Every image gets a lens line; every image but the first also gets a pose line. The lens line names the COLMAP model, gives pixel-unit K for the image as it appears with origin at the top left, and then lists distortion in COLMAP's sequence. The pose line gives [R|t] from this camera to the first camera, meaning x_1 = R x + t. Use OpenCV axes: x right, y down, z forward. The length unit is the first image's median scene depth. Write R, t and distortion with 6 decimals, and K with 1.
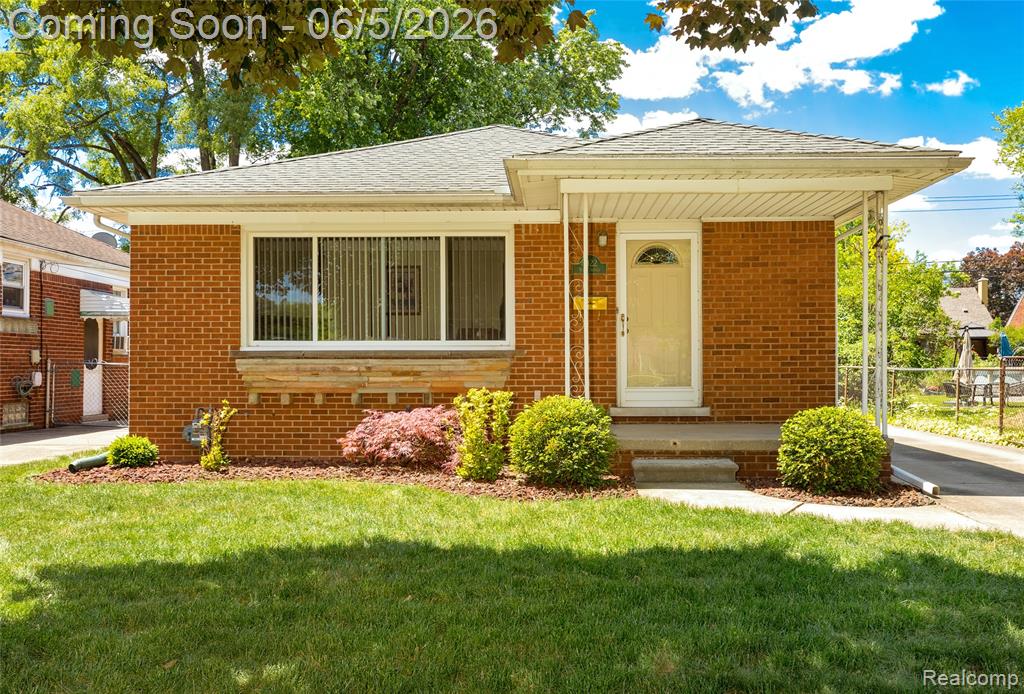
lens RADIAL K [[918.9, 0, 518.7], [0, 918.9, 329.6], [0, 0, 1]] dist [0.009260, 0.007267]
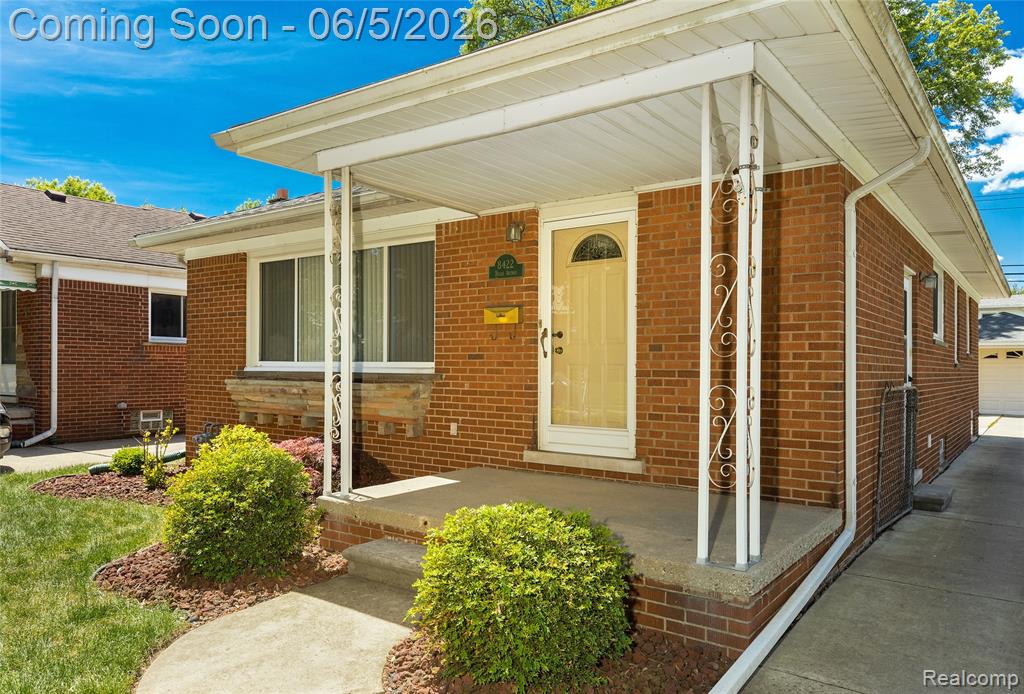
lens RADIAL K [[698.5, 0, 531.2], [0, 698.5, 350.4], [0, 0, 1]] dist [0.007290, -0.009807]
pose [[0.833125, -0.003108, -0.553076, 0.424767], [0.010074, 0.999904, 0.009556, -0.004601], [0.552993, -0.013533, 0.833076, 0.513079]]
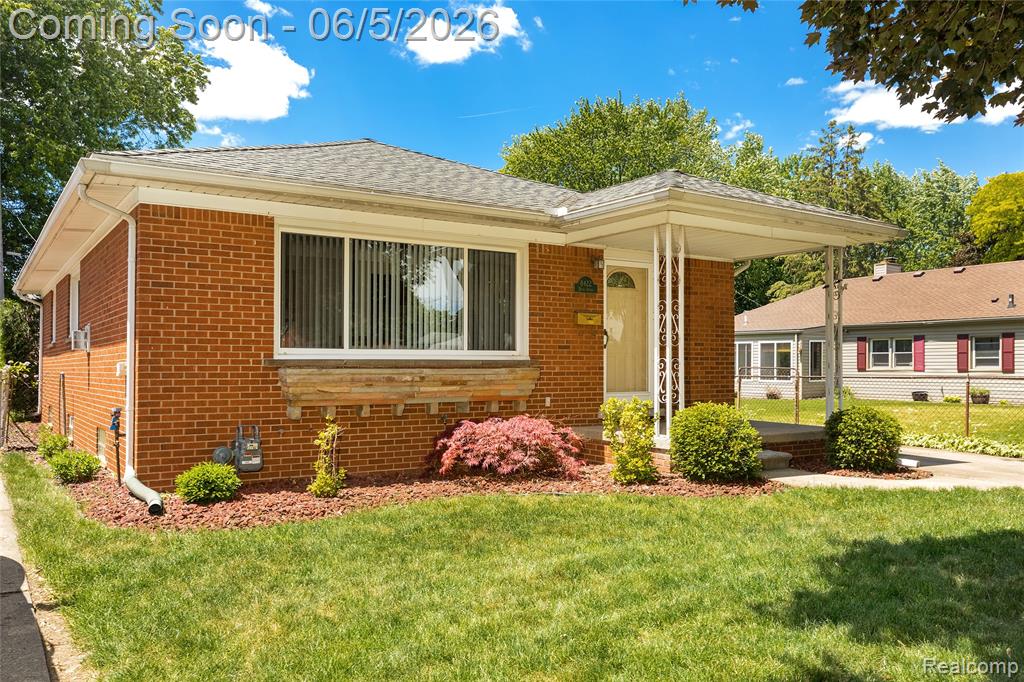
lens RADIAL K [[798.3, 0, 497.2], [0, 798.3, 327.3], [0, 0, 1]] dist [-0.004004, 0.002217]
pose [[0.831689, 0.028385, 0.554516, -0.554822], [-0.020614, 0.999582, -0.020249, 0.003584], [-0.554859, 0.005410, 0.831927, 0.244537]]
